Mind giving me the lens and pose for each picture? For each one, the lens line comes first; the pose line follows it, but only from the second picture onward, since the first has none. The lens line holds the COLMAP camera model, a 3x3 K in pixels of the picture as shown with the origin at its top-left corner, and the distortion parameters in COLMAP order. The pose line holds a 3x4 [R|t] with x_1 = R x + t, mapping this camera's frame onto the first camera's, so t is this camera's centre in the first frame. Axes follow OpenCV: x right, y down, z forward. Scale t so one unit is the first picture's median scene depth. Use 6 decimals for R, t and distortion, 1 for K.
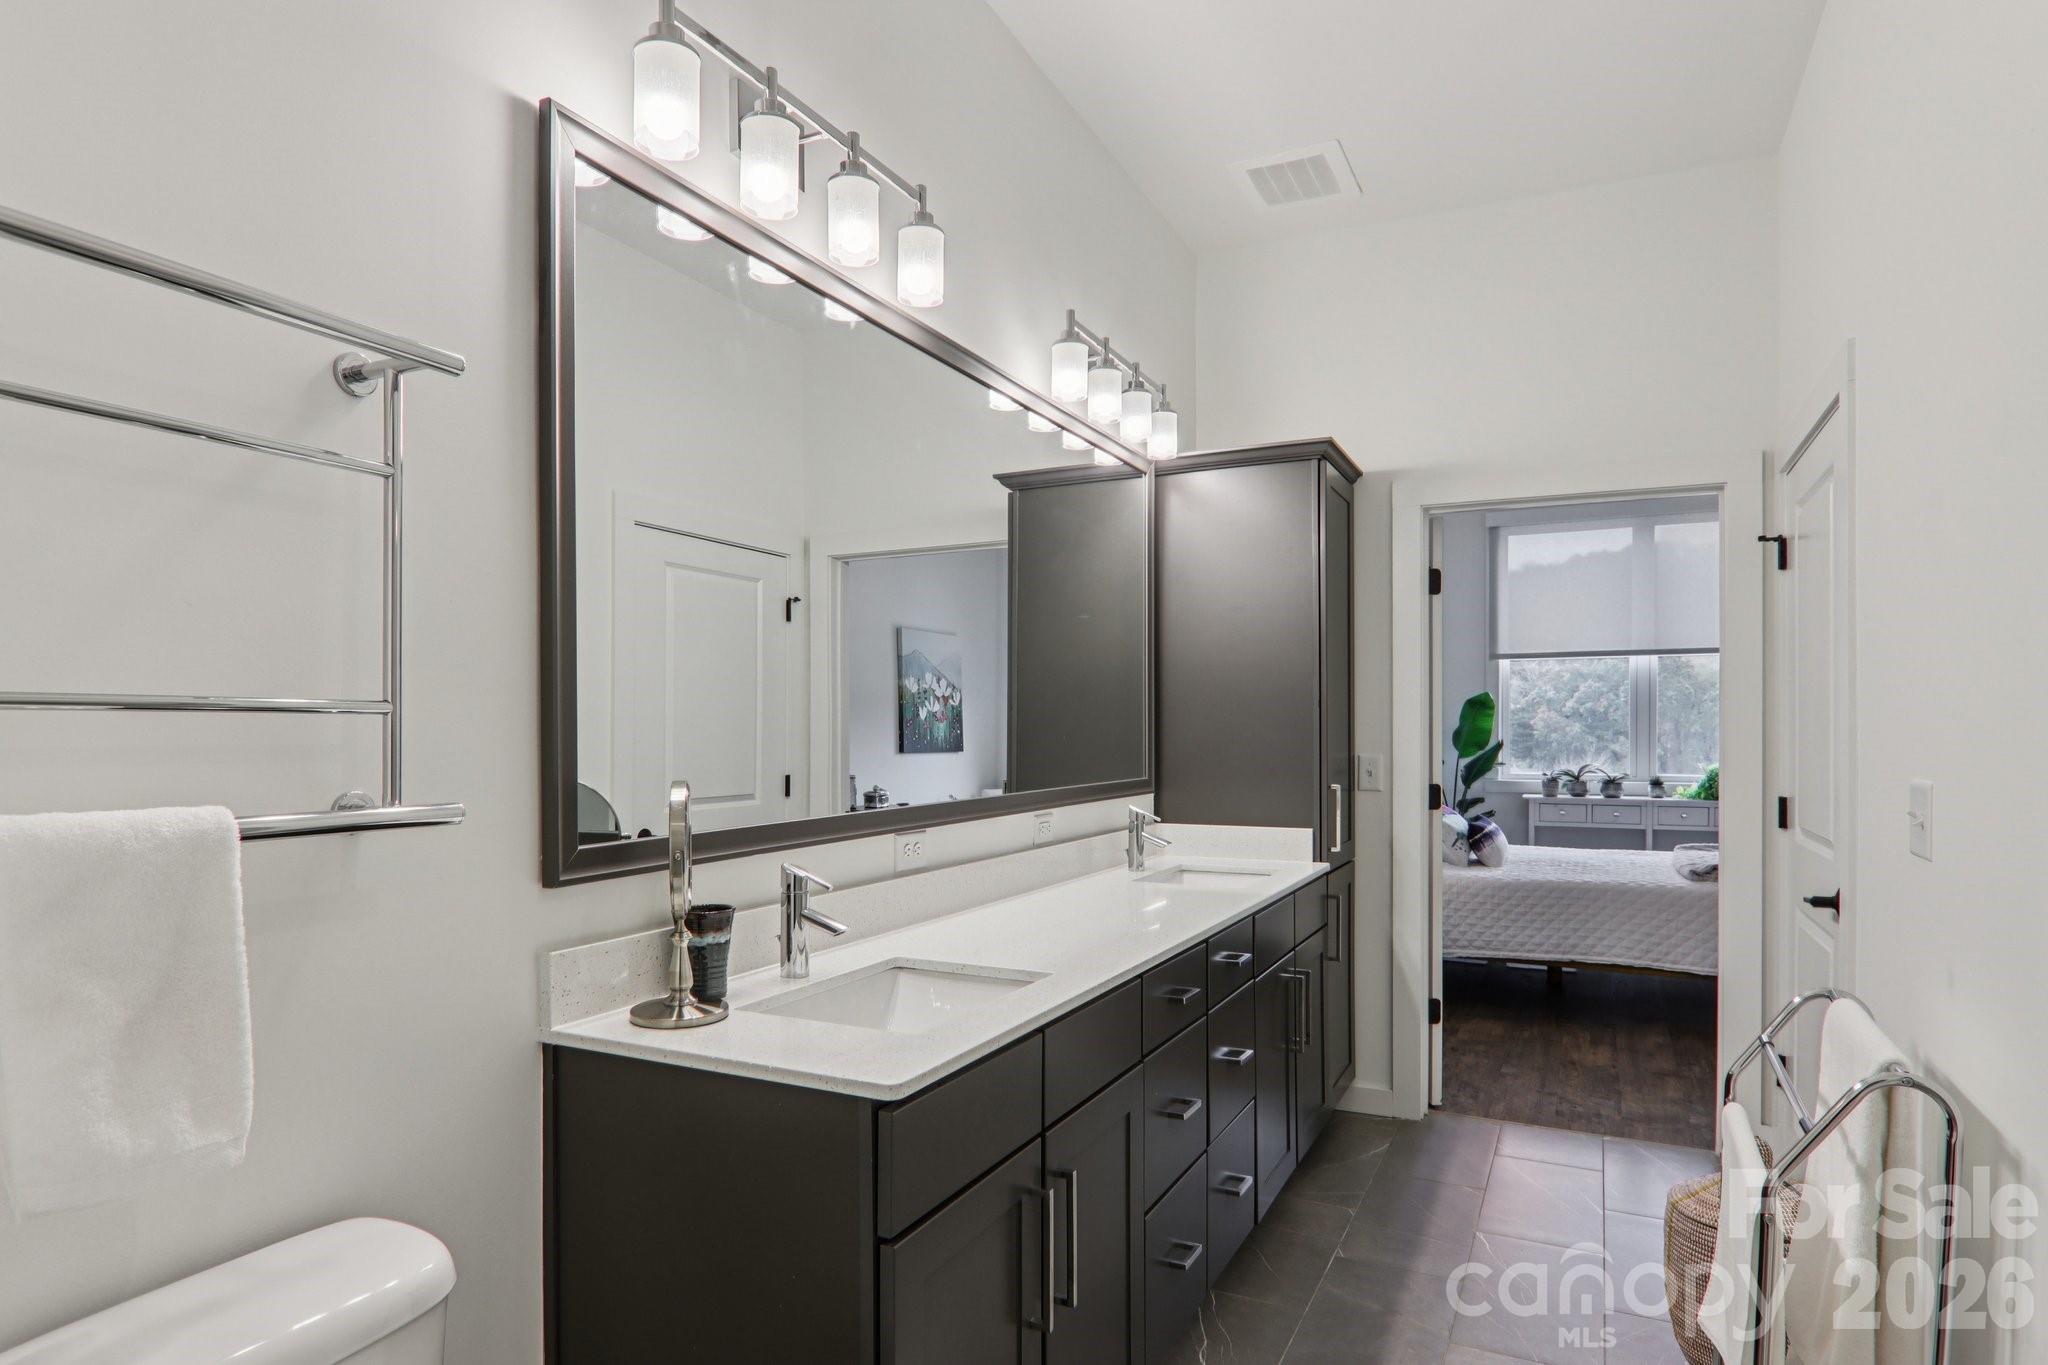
lens RADIAL K [[1126.6, 0, 1056.4], [0, 1126.6, 746.6], [0, 0, 1]] dist [0.015891, -0.013294]
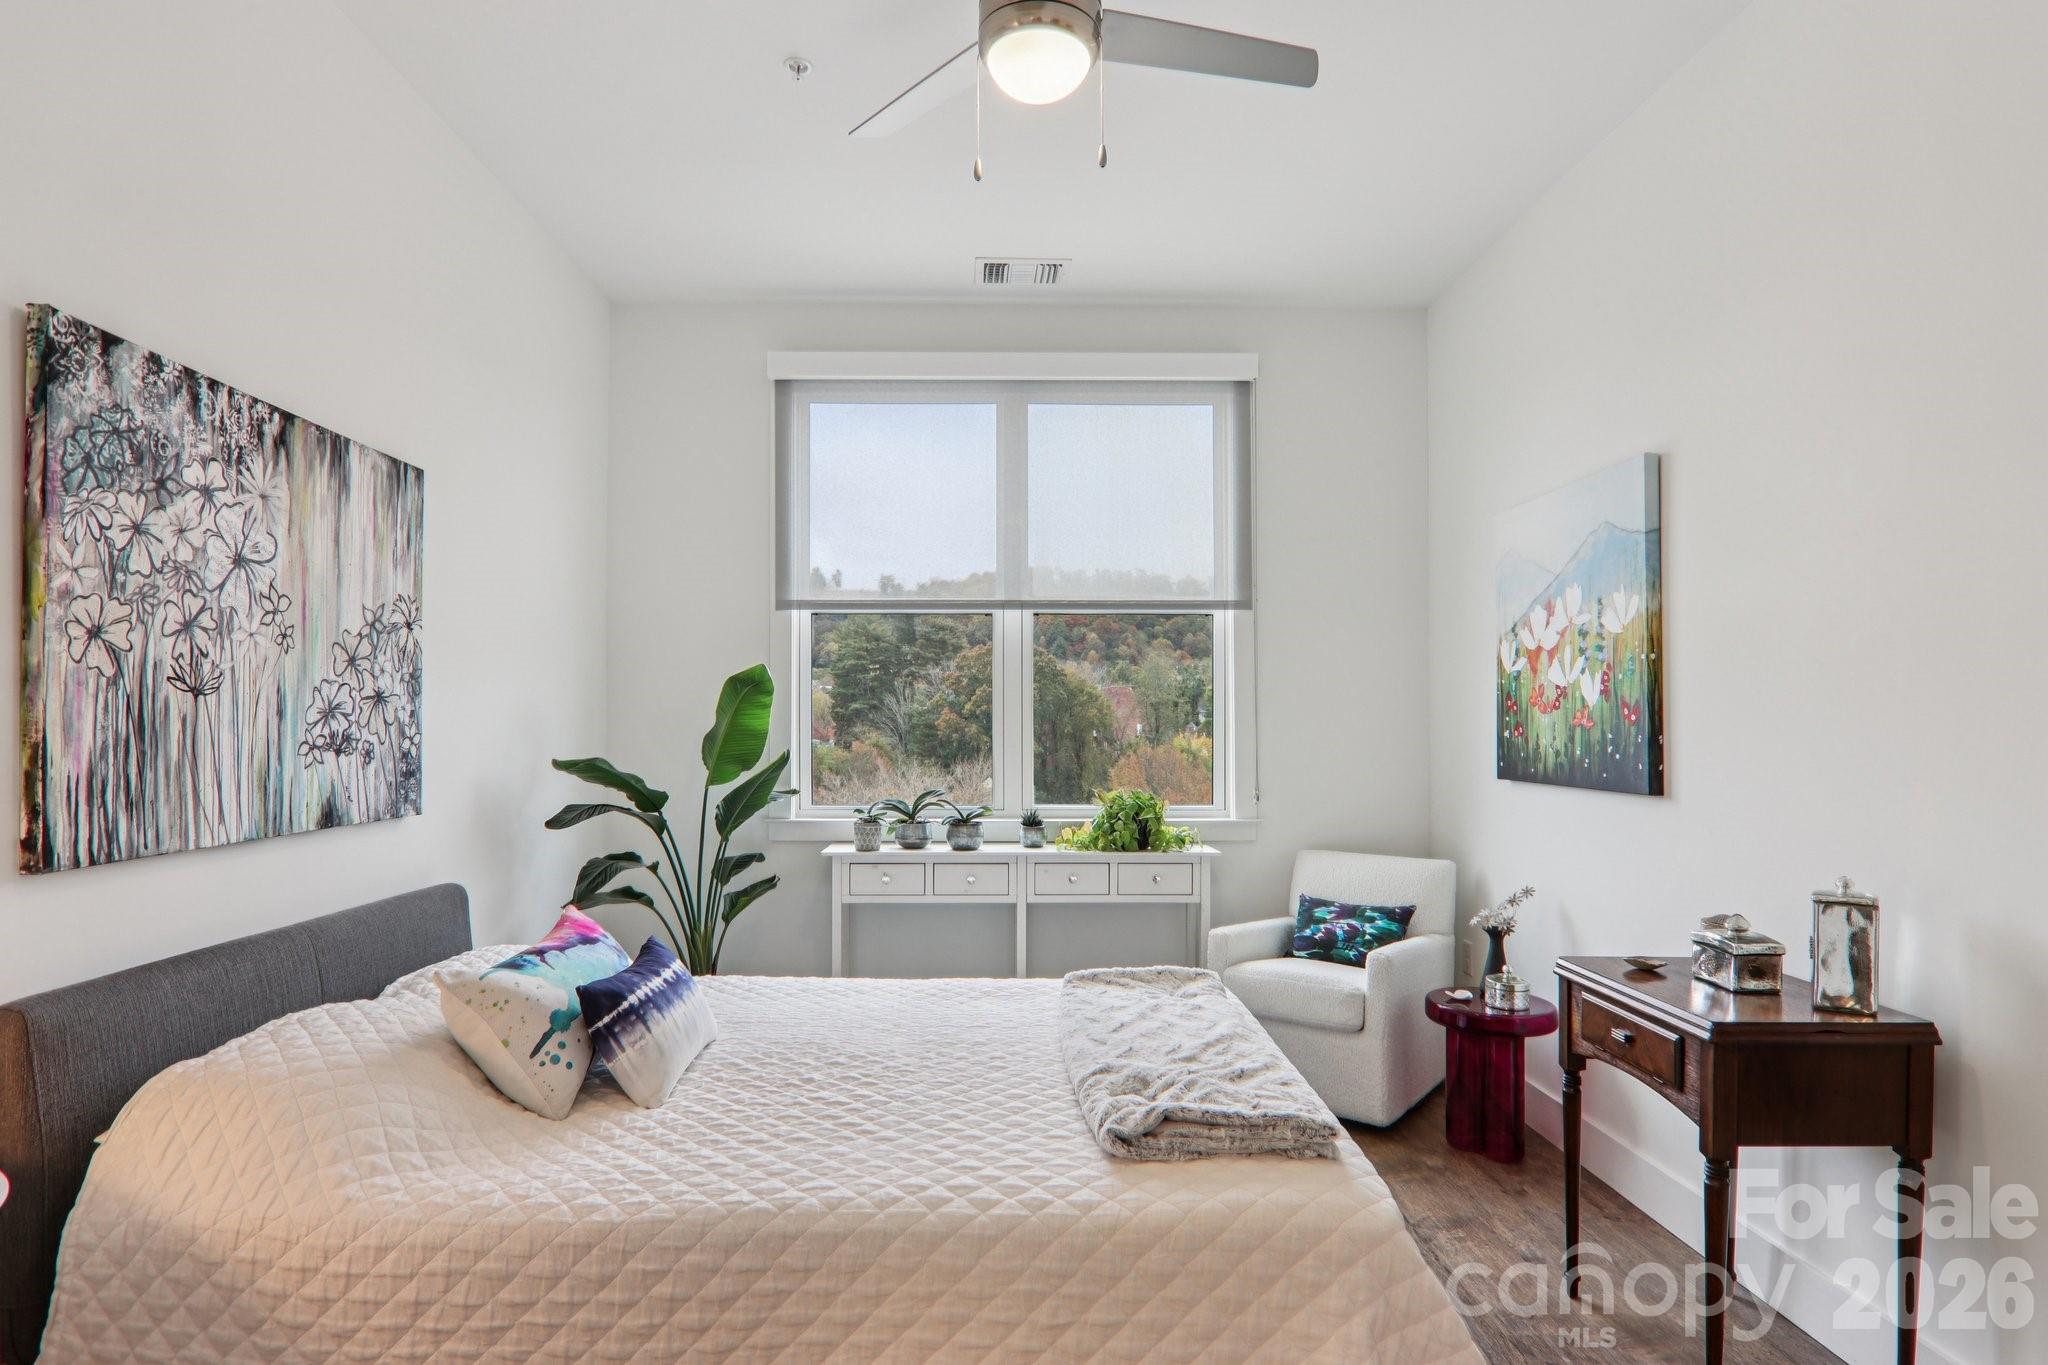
lens RADIAL K [[1126.6, 0, 1050.2], [0, 1126.6, 732.5], [0, 0, 1]] dist [0.015891, -0.013294]
pose [[0.877998, 0.000018, 0.478665, 0.248448], [0.005965, 0.999922, -0.010979, -0.007906], [-0.478628, 0.012495, 0.877929, 0.461322]]
